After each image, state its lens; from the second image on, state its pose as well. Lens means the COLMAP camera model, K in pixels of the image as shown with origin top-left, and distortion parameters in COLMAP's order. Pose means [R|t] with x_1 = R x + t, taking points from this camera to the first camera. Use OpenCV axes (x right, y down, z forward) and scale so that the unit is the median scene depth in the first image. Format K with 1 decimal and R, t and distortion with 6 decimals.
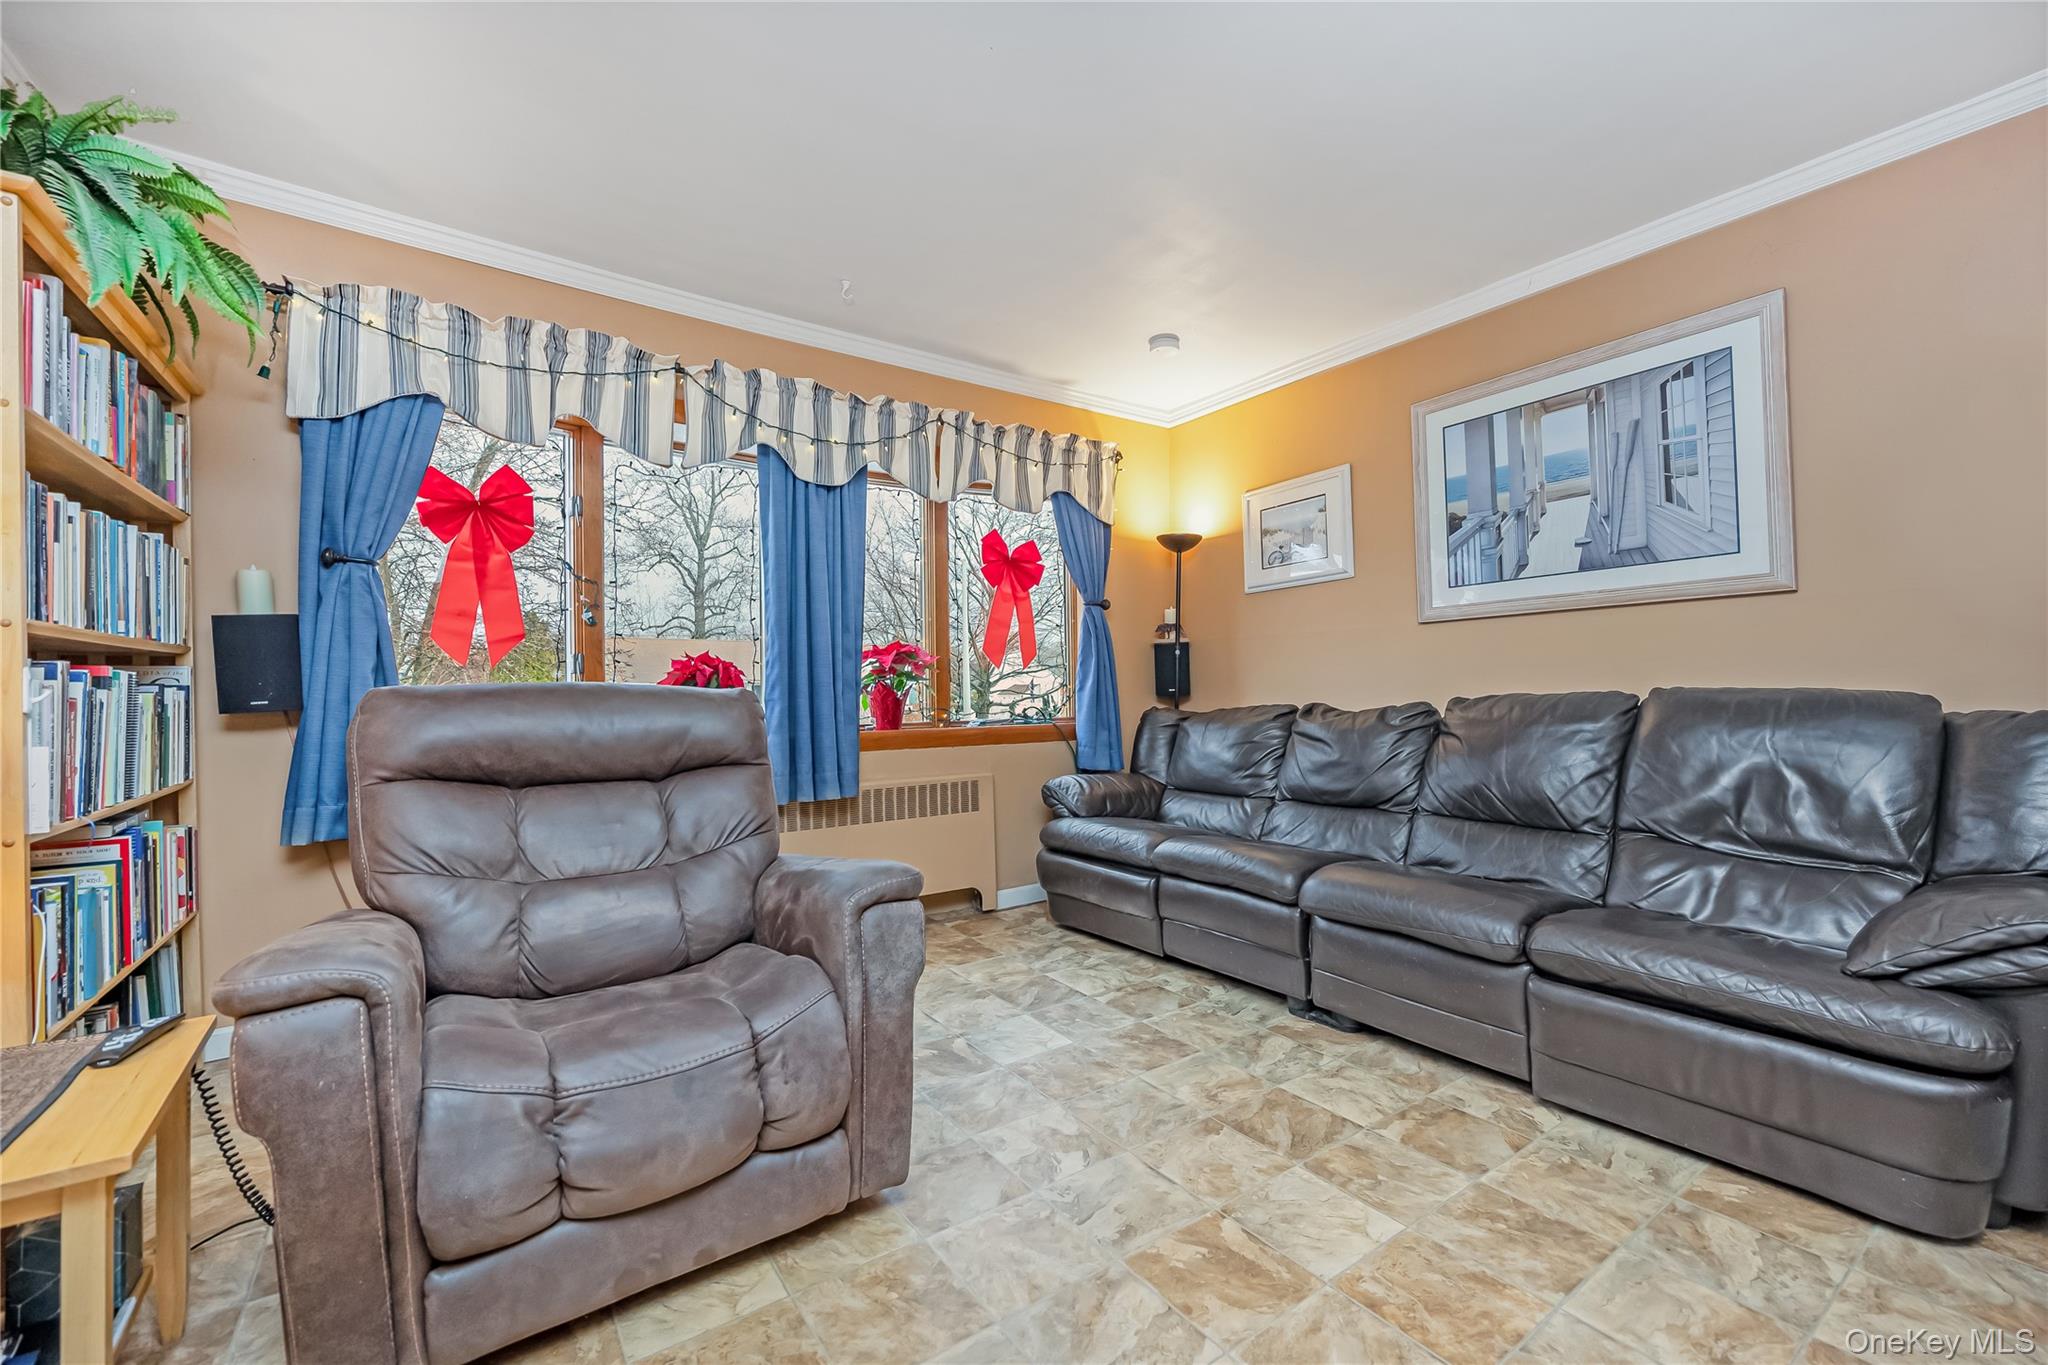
lens RADIAL K [[846.8, 0, 1024.0], [0, 846.8, 682.5], [0, 0, 1]] dist [-0.002649, -0.000661]
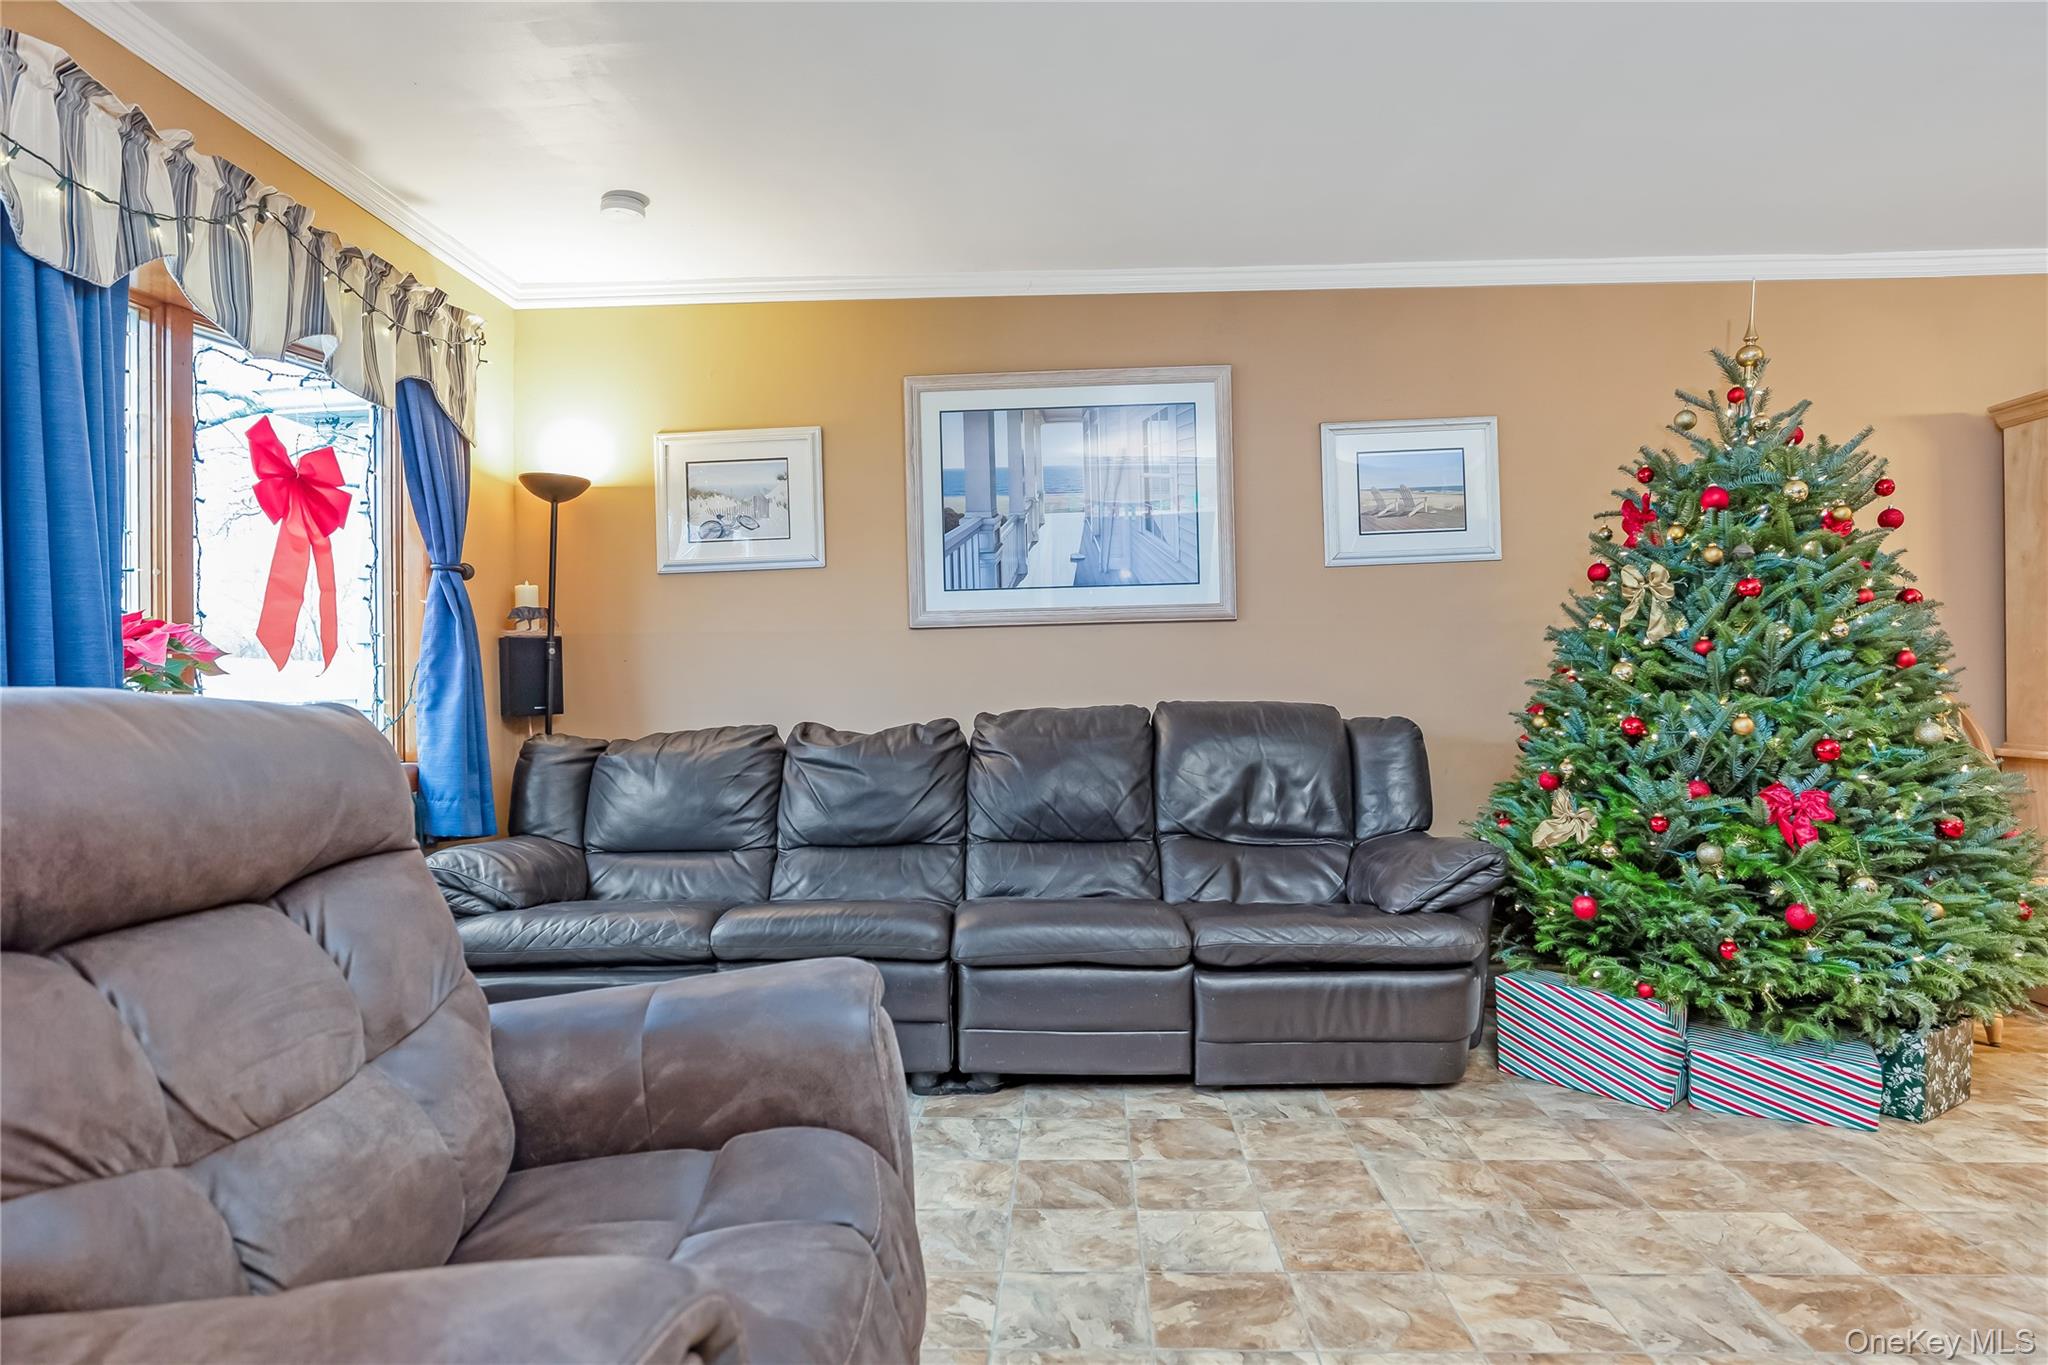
lens RADIAL K [[1211.7, 0, 1035.5], [0, 1211.7, 683.8], [0, 0, 1]] dist [-0.002512, -0.000807]
pose [[0.585939, 0.010520, 0.810287, -0.504438], [-0.000323, 0.999919, -0.012748, 0.002715], [-0.810355, 0.007208, 0.585895, 0.180900]]
